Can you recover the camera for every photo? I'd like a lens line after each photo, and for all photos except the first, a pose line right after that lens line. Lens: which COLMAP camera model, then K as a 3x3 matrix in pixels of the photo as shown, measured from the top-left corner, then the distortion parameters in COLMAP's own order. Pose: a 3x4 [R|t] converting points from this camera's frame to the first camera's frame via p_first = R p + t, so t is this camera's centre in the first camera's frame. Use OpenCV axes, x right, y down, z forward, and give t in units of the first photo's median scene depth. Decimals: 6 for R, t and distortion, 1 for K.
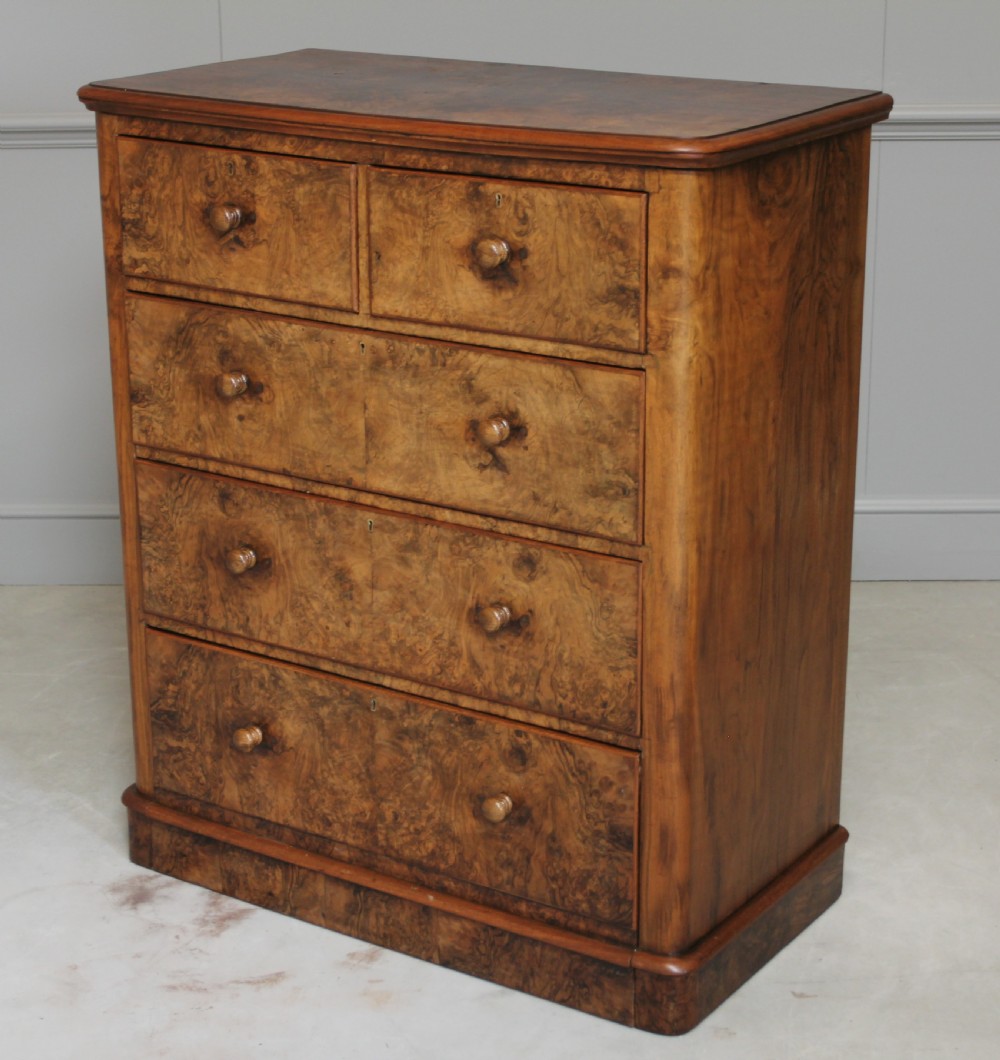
lens RADIAL K [[2336.2, 0, 500.0], [0, 2336.2, 530.0], [0, 0, 1]] dist [0.056860, -0.936641]
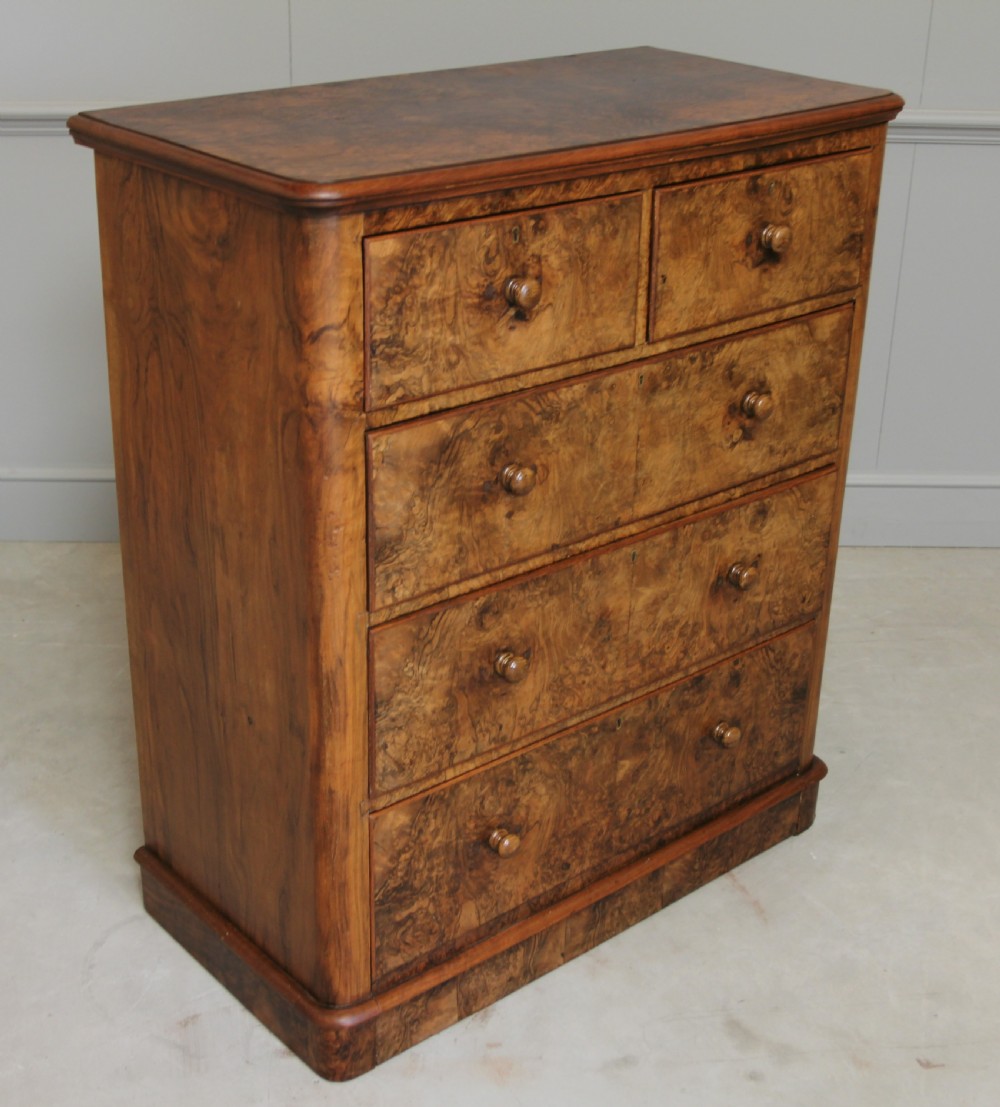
lens RADIAL K [[1626.8, 0, 450.4], [0, 1626.8, 543.0], [0, 0, 1]] dist [-0.056669, 0.032347]
pose [[0.290815, -0.388081, 0.874540, -0.681003], [0.290765, 0.906662, 0.305646, -0.240256], [-0.911527, 0.165399, 0.376511, 0.818067]]
